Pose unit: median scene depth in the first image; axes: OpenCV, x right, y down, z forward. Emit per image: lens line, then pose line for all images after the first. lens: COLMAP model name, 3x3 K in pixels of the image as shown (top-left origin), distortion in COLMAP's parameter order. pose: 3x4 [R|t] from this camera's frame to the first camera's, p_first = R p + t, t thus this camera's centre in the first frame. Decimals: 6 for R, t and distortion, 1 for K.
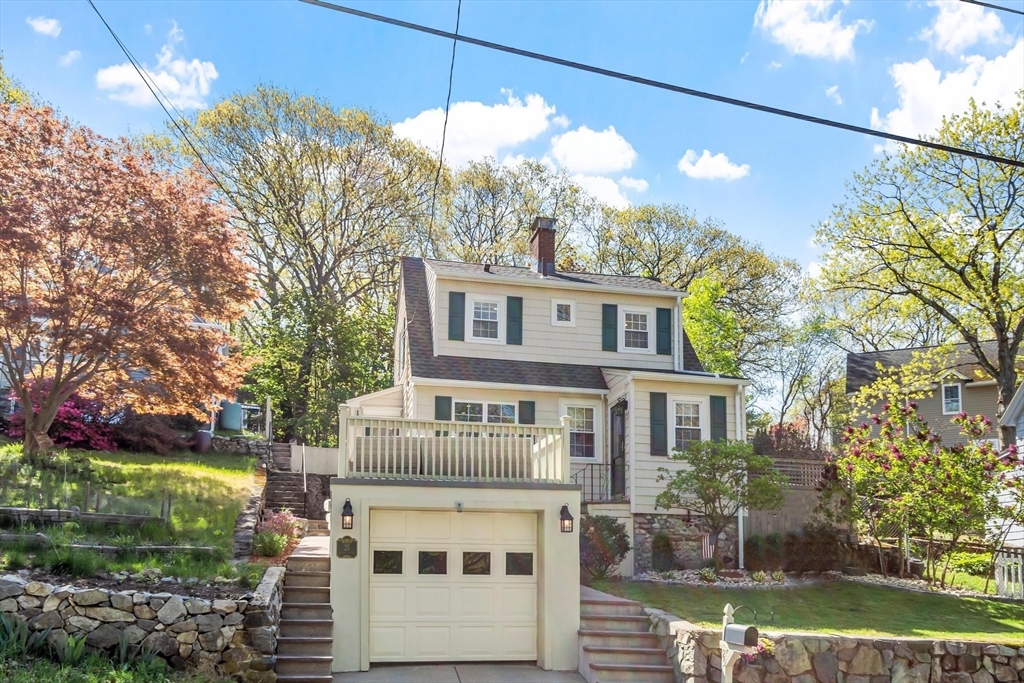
lens RADIAL K [[742.8, 0, 512.0], [0, 742.8, 341.5], [0, 0, 1]] dist [0.005975, -0.002947]
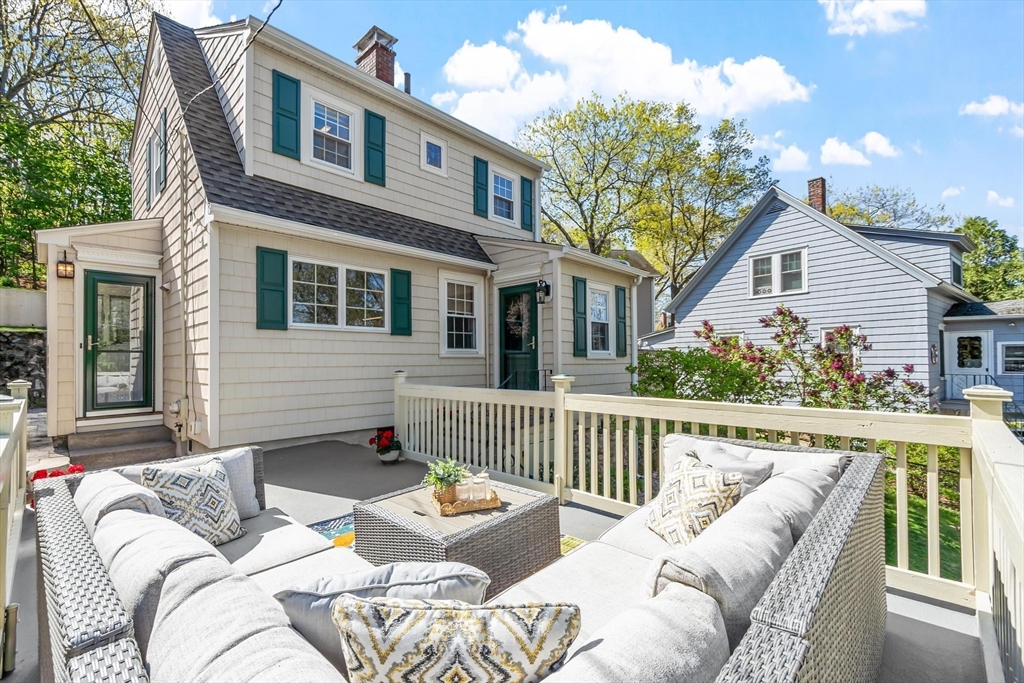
lens RADIAL K [[399.8, 0, 451.7], [0, 399.8, 316.7], [0, 0, 1]] dist [-0.000428, -0.000127]
pose [[0.838953, 0.026641, 0.543551, -0.230904], [-0.146870, 0.972823, 0.179008, 0.080217], [-0.524011, -0.230010, 0.820066, 1.080255]]
